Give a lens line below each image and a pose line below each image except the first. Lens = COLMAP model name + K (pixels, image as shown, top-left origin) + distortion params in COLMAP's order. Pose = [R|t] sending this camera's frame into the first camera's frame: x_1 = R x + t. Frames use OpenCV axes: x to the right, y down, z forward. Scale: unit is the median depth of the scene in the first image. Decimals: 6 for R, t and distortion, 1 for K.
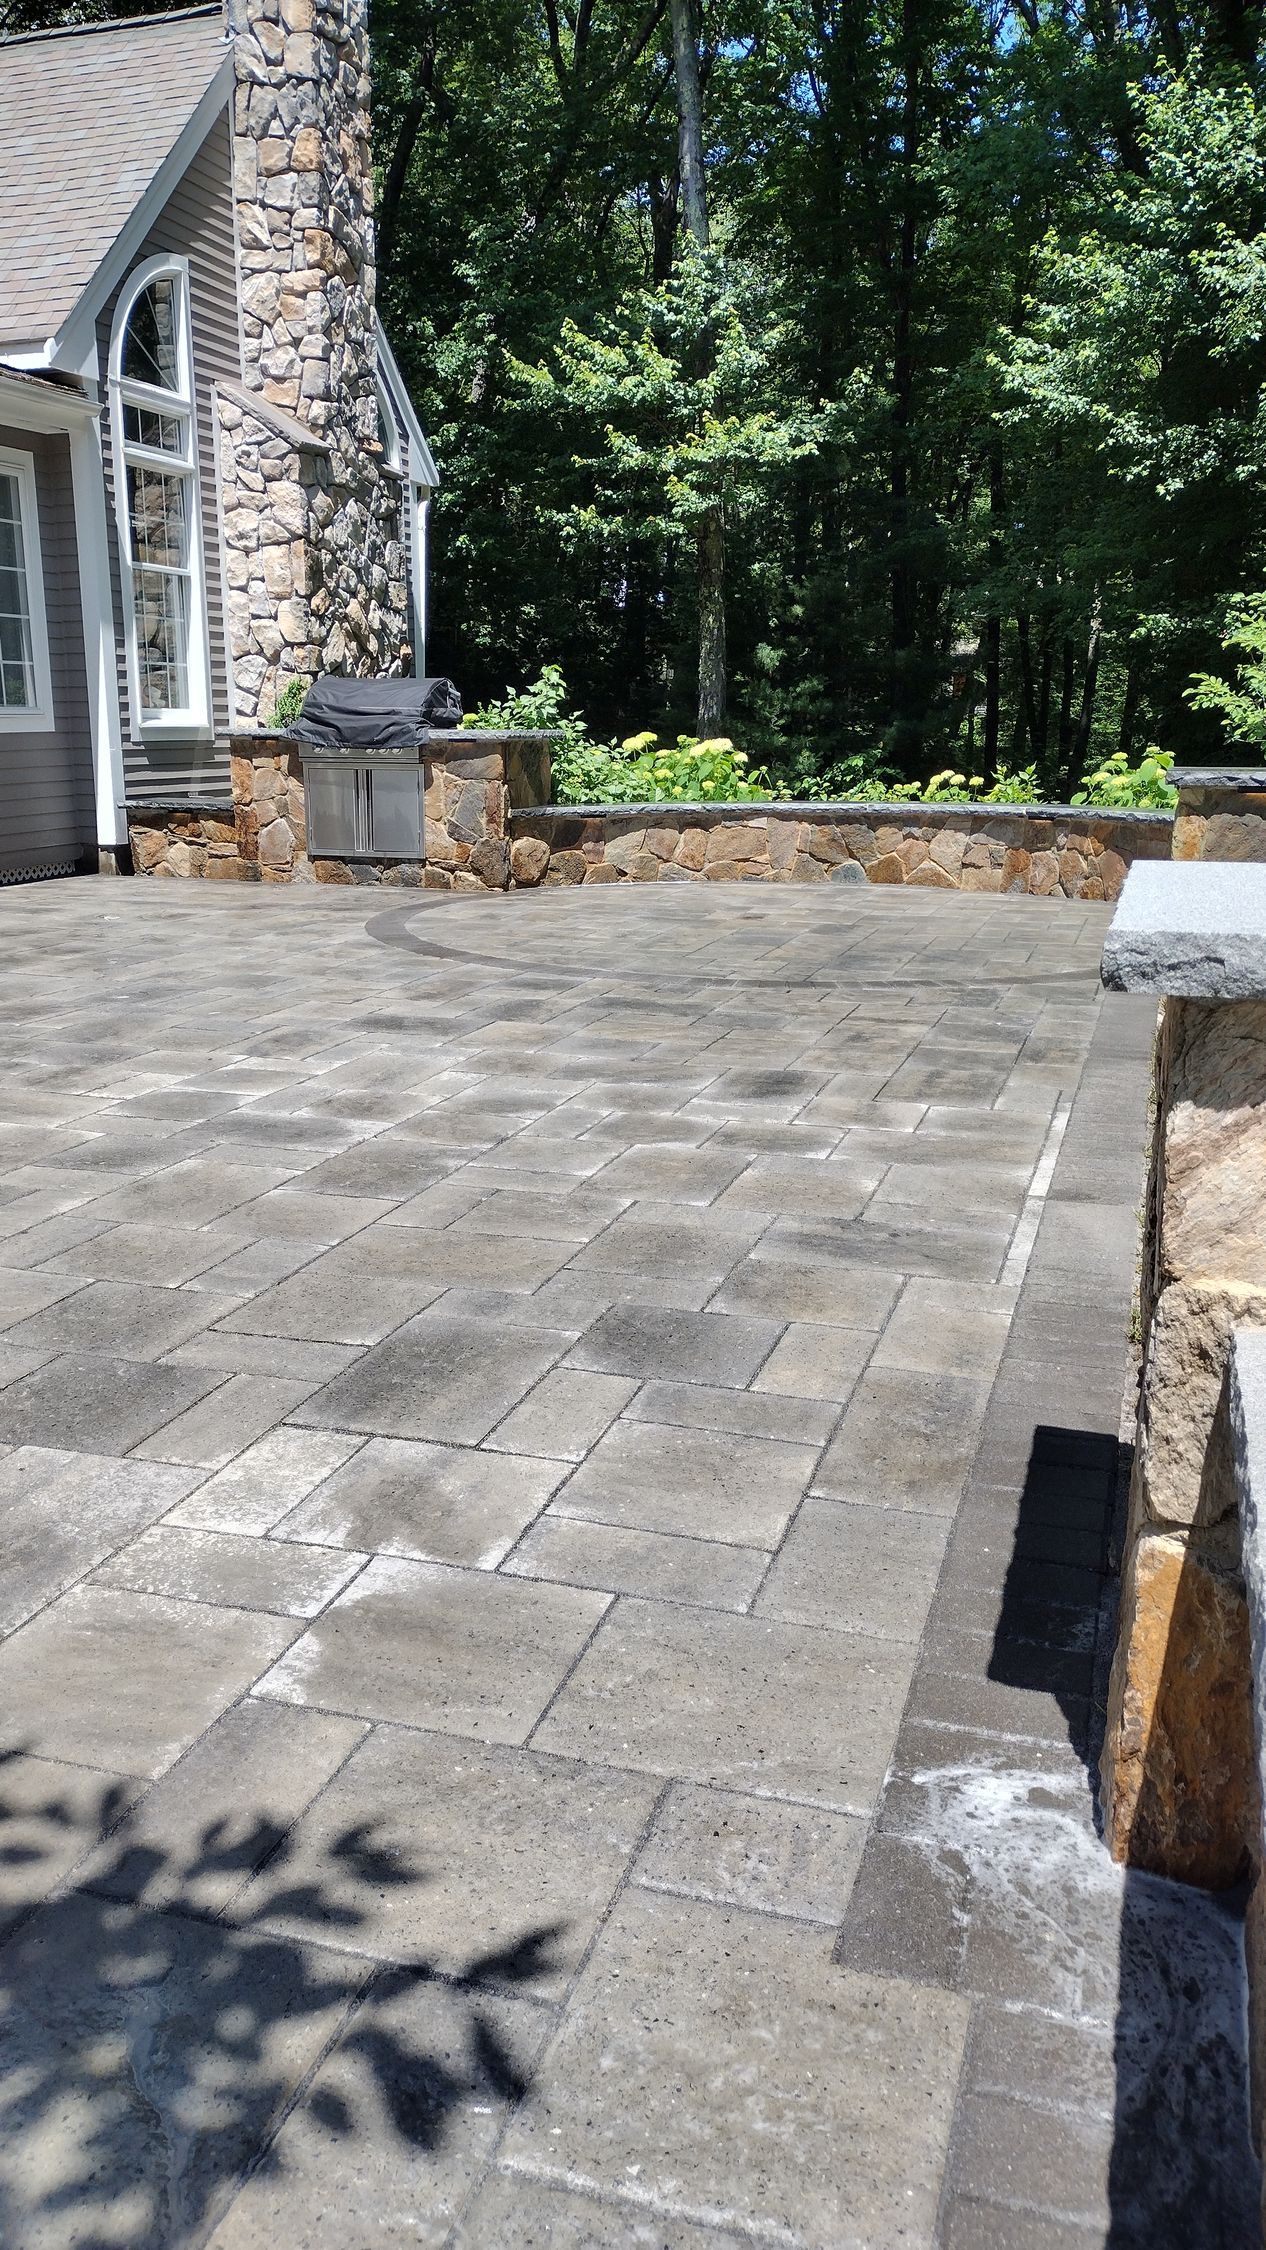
lens RADIAL K [[1692.8, 0, 633.0], [0, 1692.8, 1125.0], [0, 0, 1]] dist [0.092568, -0.236479]
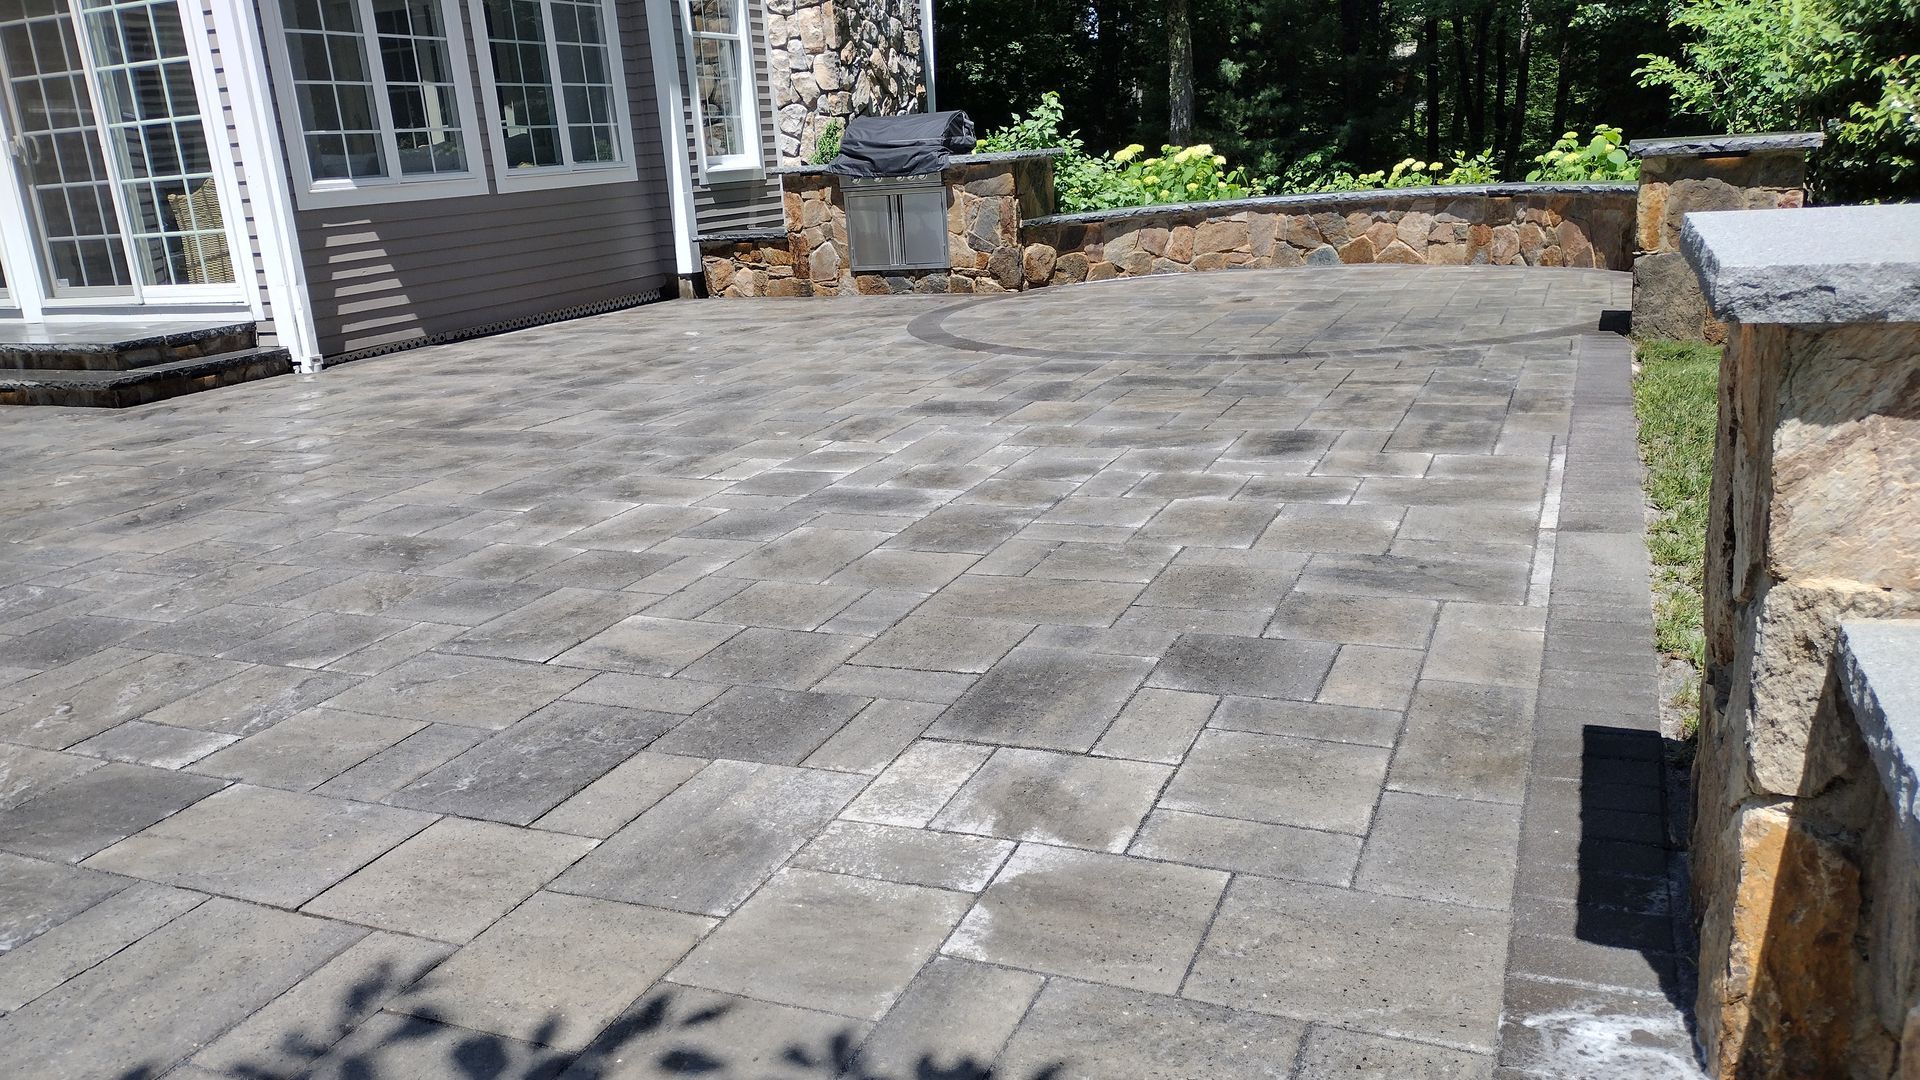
lens RADIAL K [[1449.6, 0, 935.4], [0, 1449.6, 565.3], [0, 0, 1]] dist [0.064768, -0.139791]
pose [[0.991365, -0.036769, -0.125869, -0.039862], [0.042747, 0.998067, 0.045119, 0.005100], [0.123967, -0.050110, 0.991020, -0.005571]]
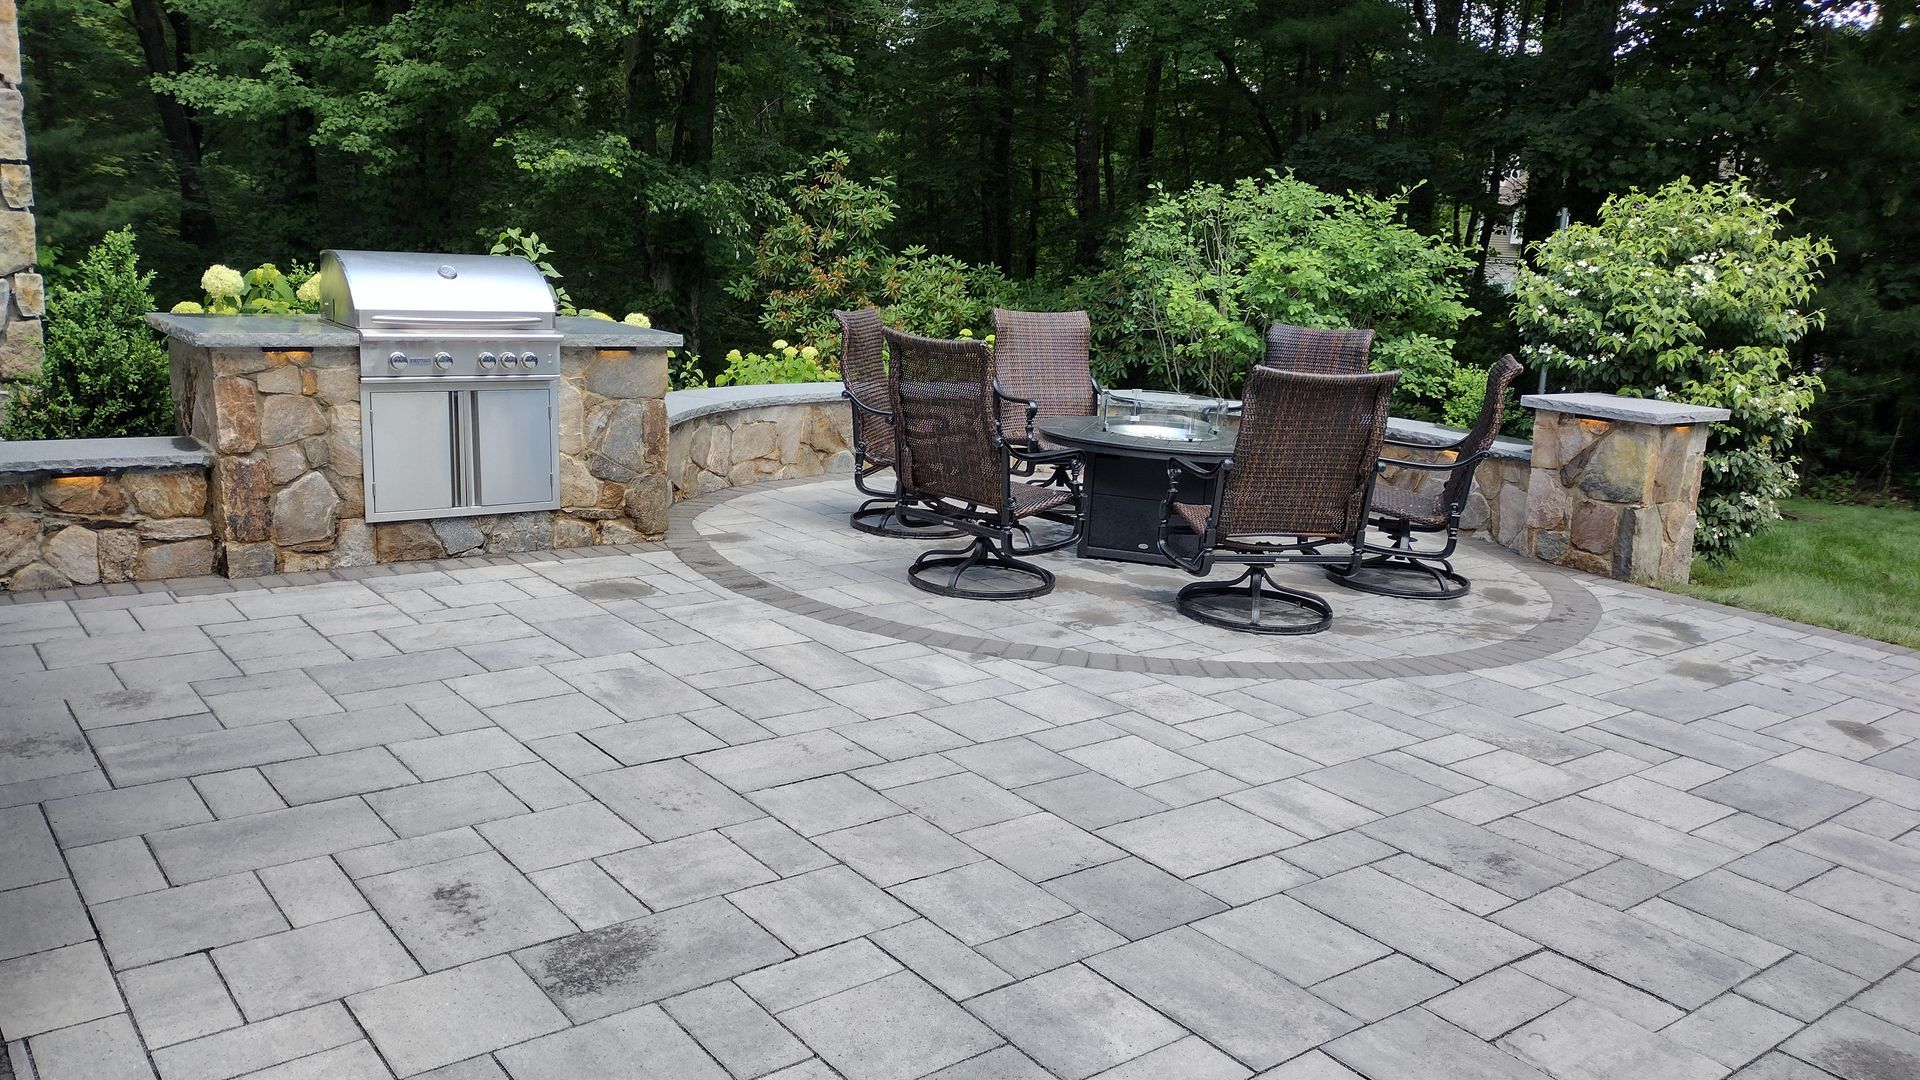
lens RADIAL K [[1449.6, 0, 935.4], [0, 1449.6, 565.3], [0, 0, 1]] dist [0.064768, -0.139791]
pose [[0.571582, -0.159554, 0.804883, -1.490777], [0.139183, 0.985551, 0.096528, -0.482556], [-0.808655, 0.056853, 0.585530, 1.455832]]
